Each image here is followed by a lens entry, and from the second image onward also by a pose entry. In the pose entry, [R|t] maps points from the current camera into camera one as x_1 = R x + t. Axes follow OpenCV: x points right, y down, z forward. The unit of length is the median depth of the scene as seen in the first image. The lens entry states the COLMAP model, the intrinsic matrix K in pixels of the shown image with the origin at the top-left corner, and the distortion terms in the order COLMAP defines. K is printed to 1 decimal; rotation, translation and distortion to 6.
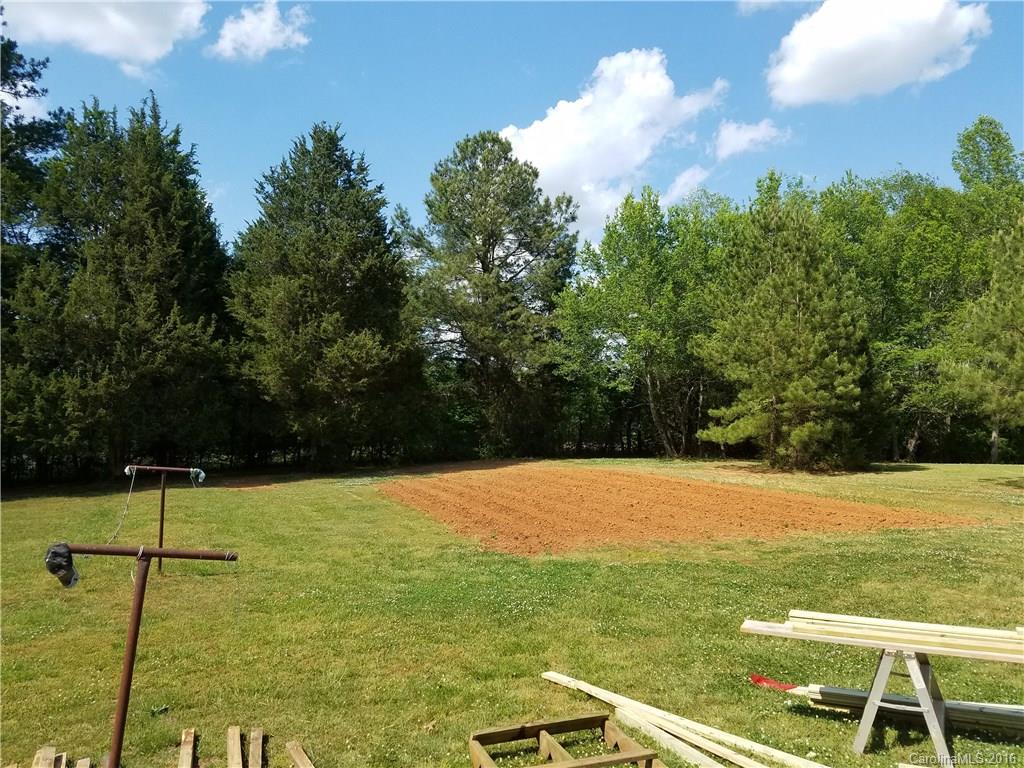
lens RADIAL K [[775.0, 0, 506.3], [0, 775.0, 387.4], [0, 0, 1]] dist [0.115289, -0.154661]
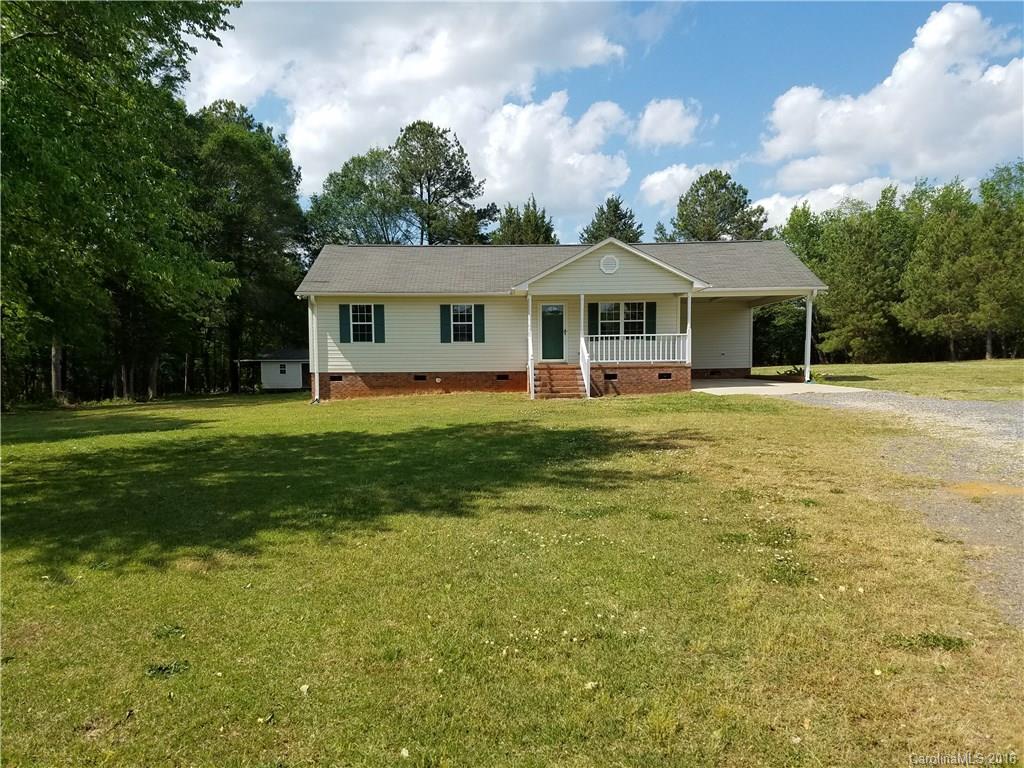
lens RADIAL K [[775.0, 0, 509.4], [0, 775.0, 384.2], [0, 0, 1]] dist [0.115289, -0.154661]
pose [[0.909523, -0.012772, -0.415457, 0.353854], [0.042908, 0.997073, 0.063283, -0.002229], [0.413433, -0.075384, 0.907409, -0.949385]]
